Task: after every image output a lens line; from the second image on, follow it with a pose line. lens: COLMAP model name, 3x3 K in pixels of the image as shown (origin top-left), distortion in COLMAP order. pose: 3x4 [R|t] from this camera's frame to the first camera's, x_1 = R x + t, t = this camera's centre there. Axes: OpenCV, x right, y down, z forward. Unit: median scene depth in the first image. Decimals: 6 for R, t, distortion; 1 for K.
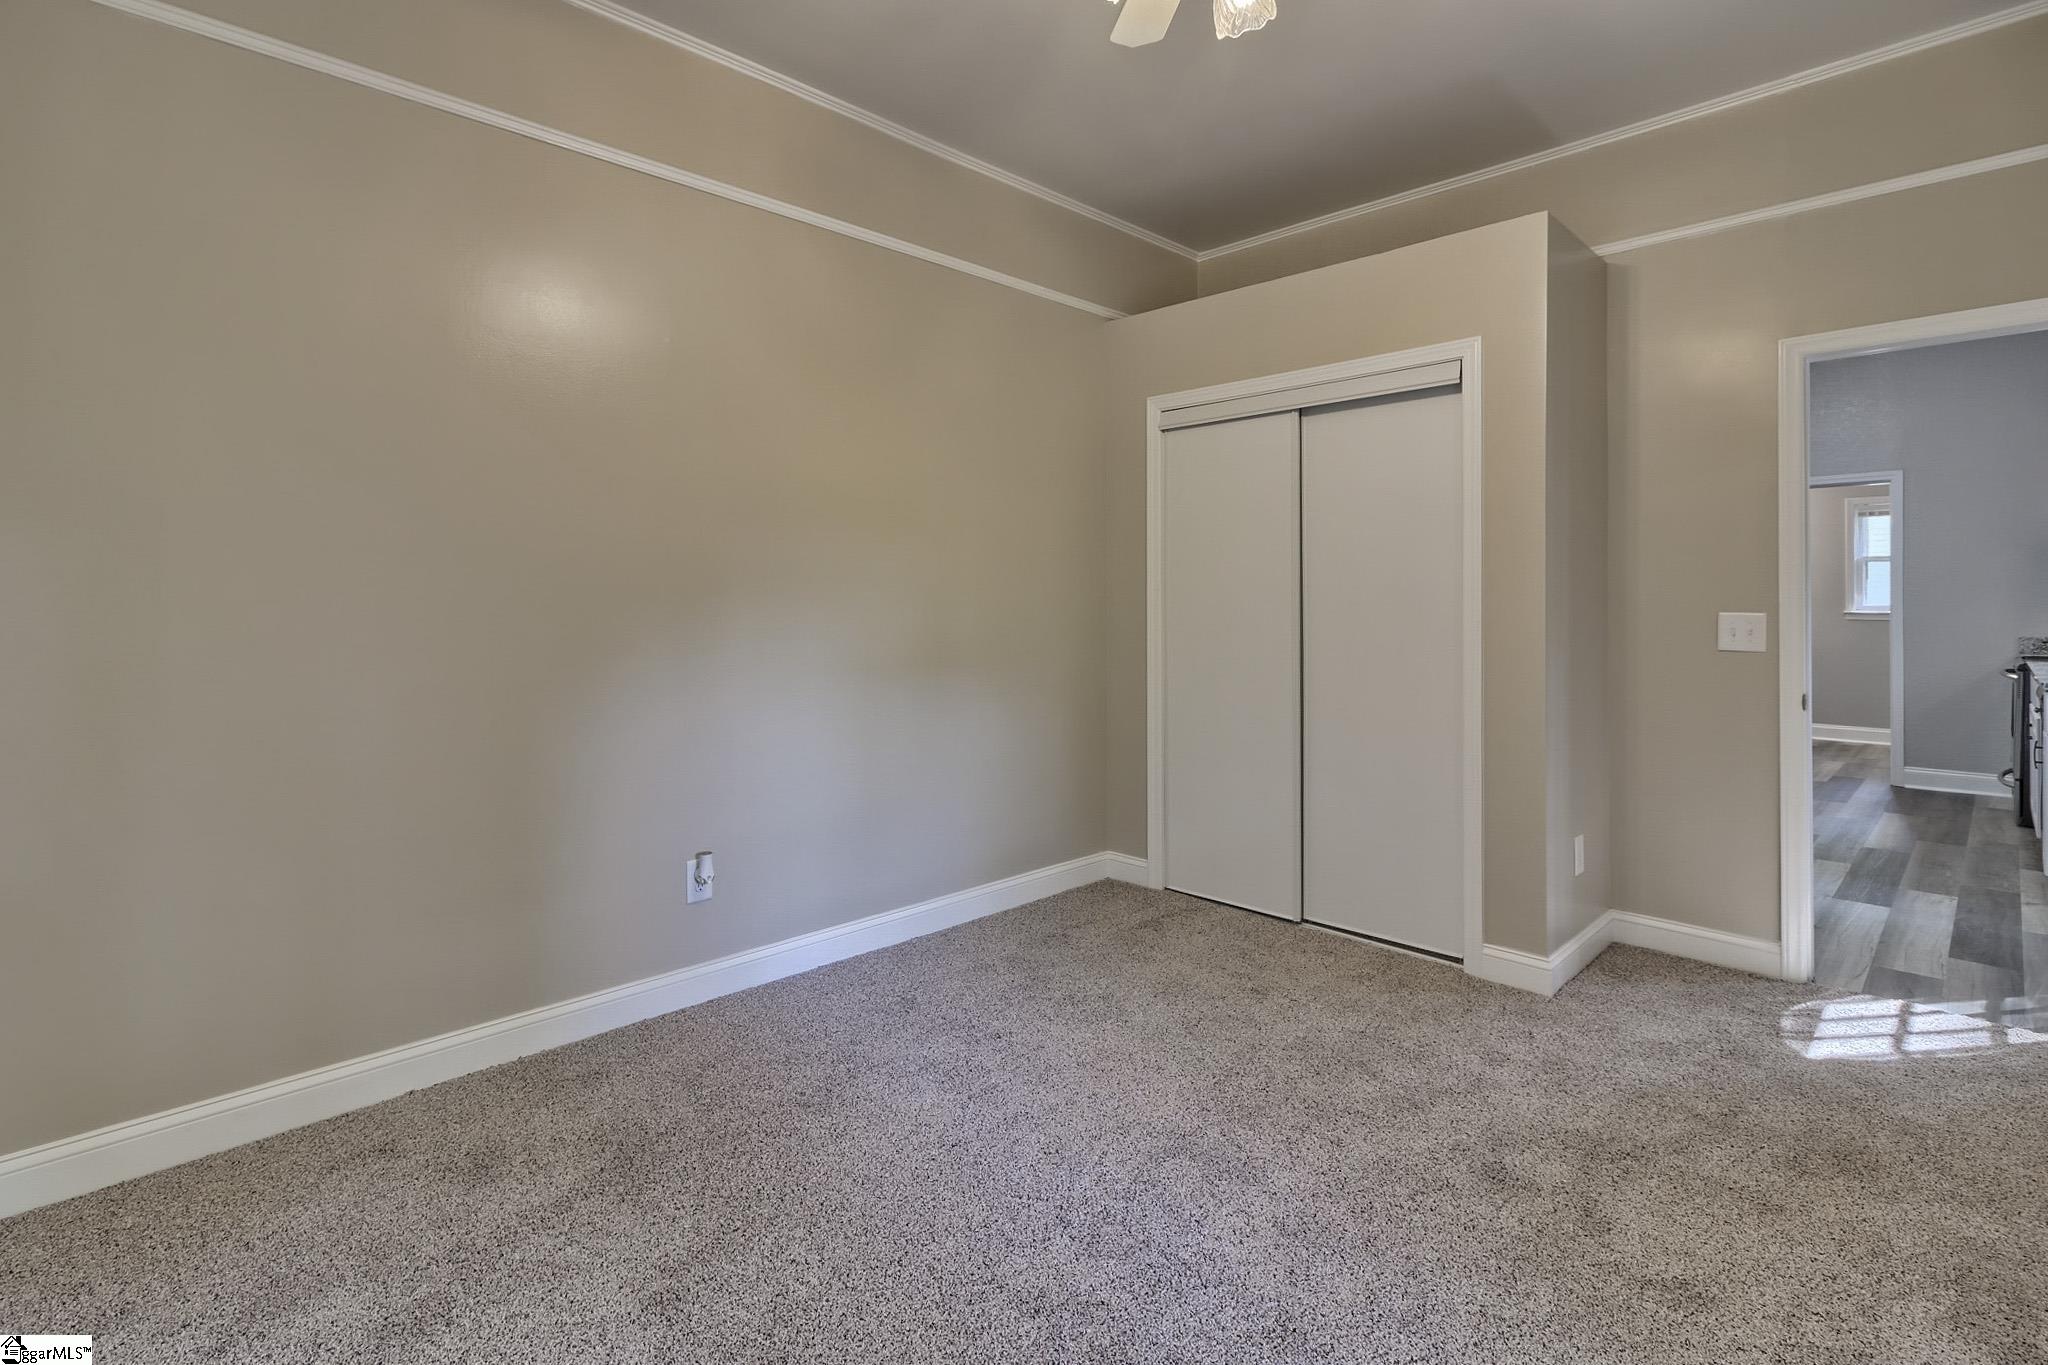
lens RADIAL K [[980.0, 0, 1021.2], [0, 980.0, 598.4], [0, 0, 1]] dist [0.001607, 0.000395]
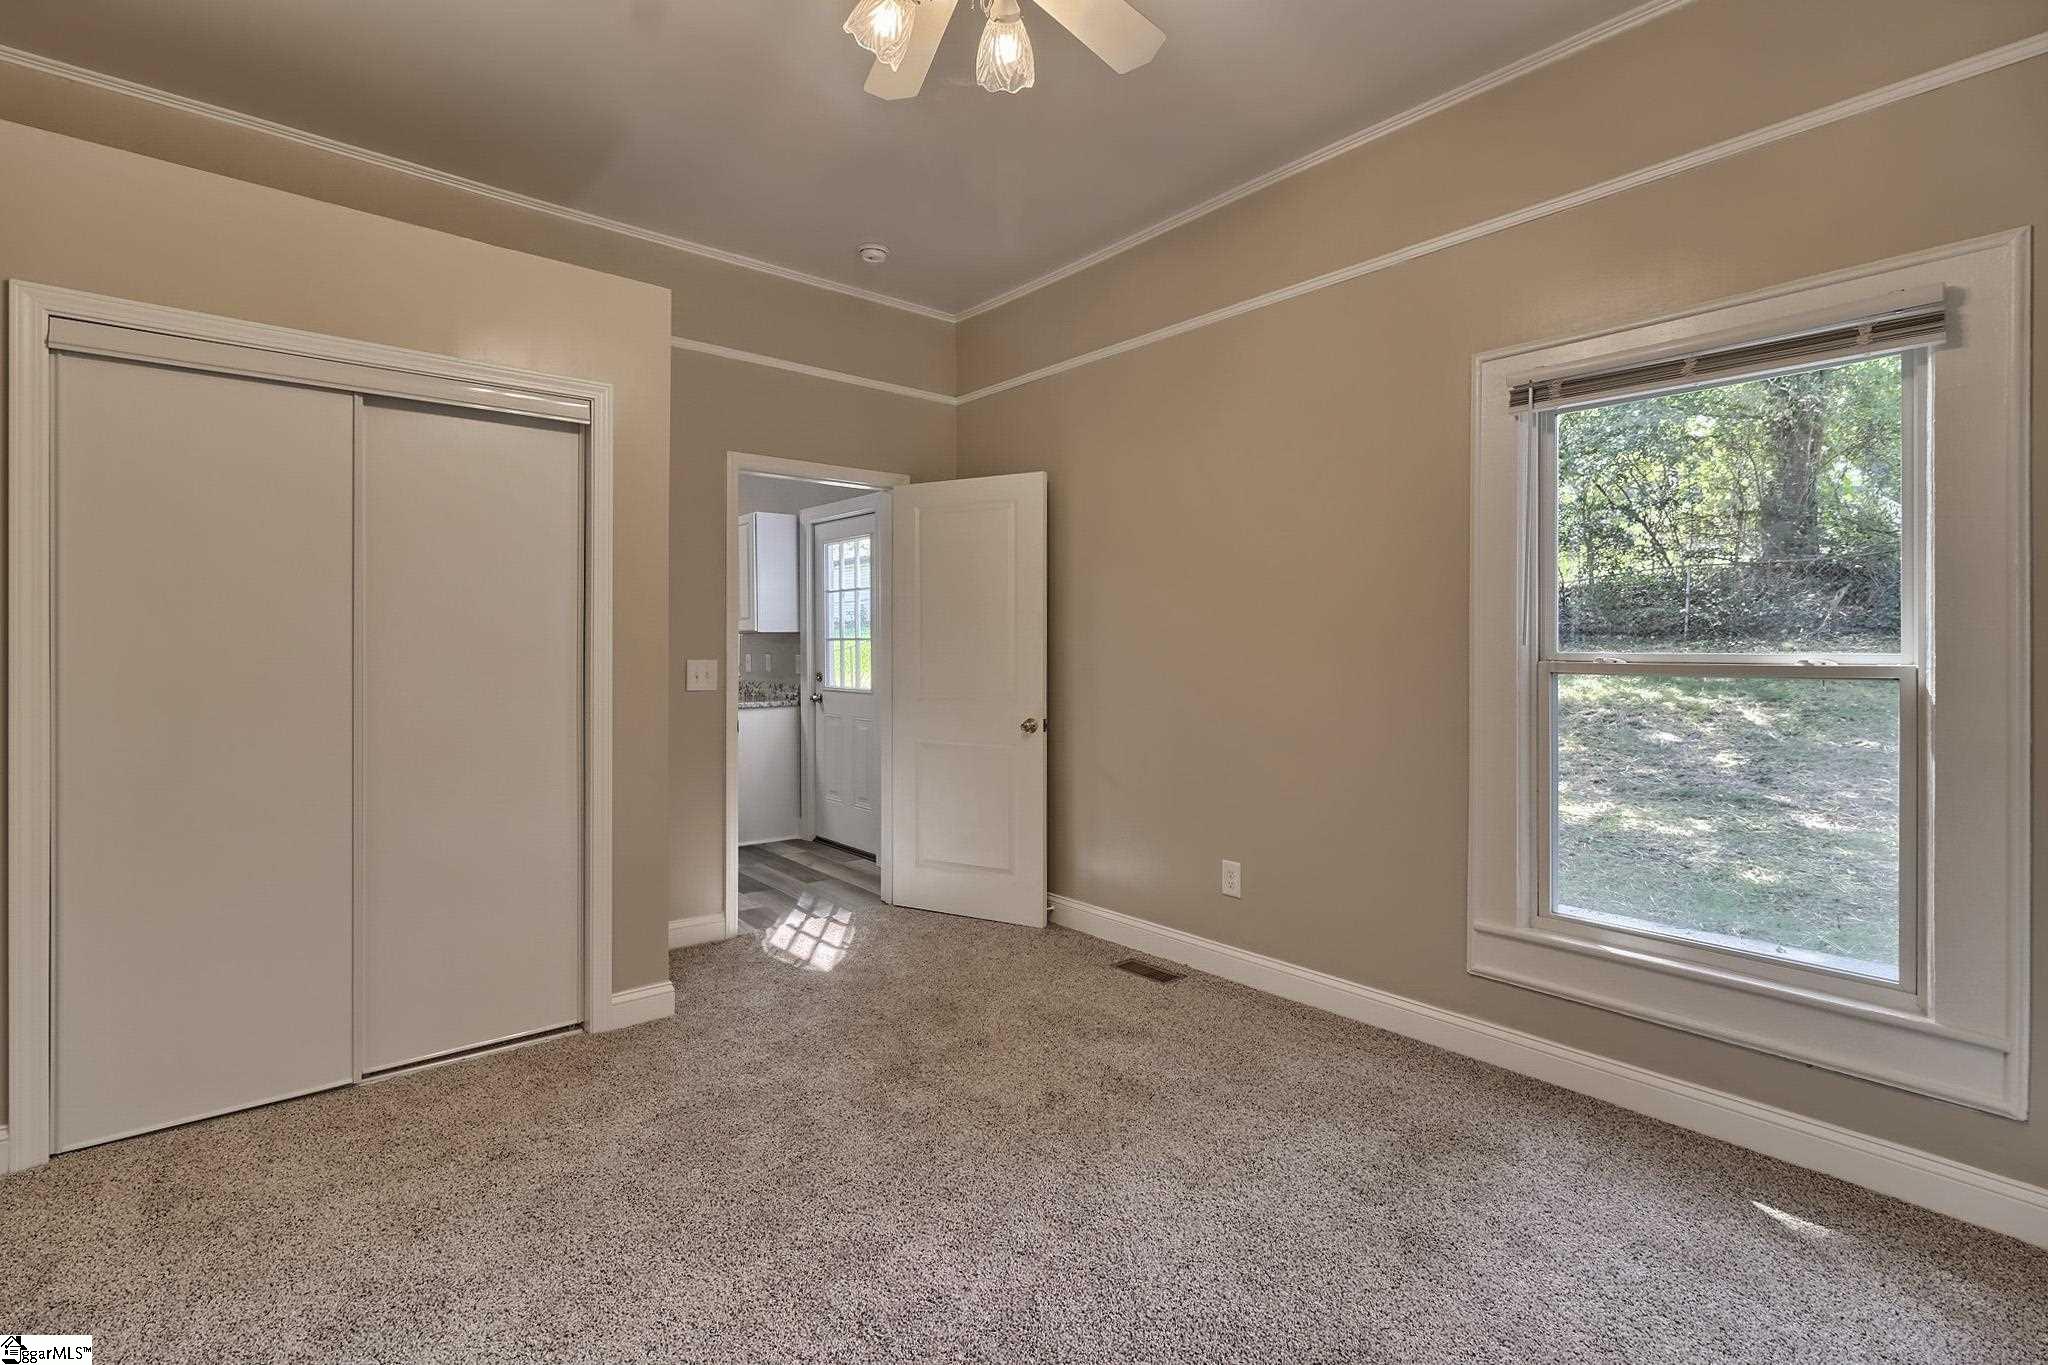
lens RADIAL K [[941.8, 0, 1006.9], [0, 941.8, 664.3], [0, 0, 1]] dist [-0.001294, 0.000227]
pose [[0.090655, -0.018220, 0.995716, -0.494304], [-0.006900, 0.999797, 0.018923, -0.006644], [-0.995858, -0.008586, 0.090511, 0.576066]]
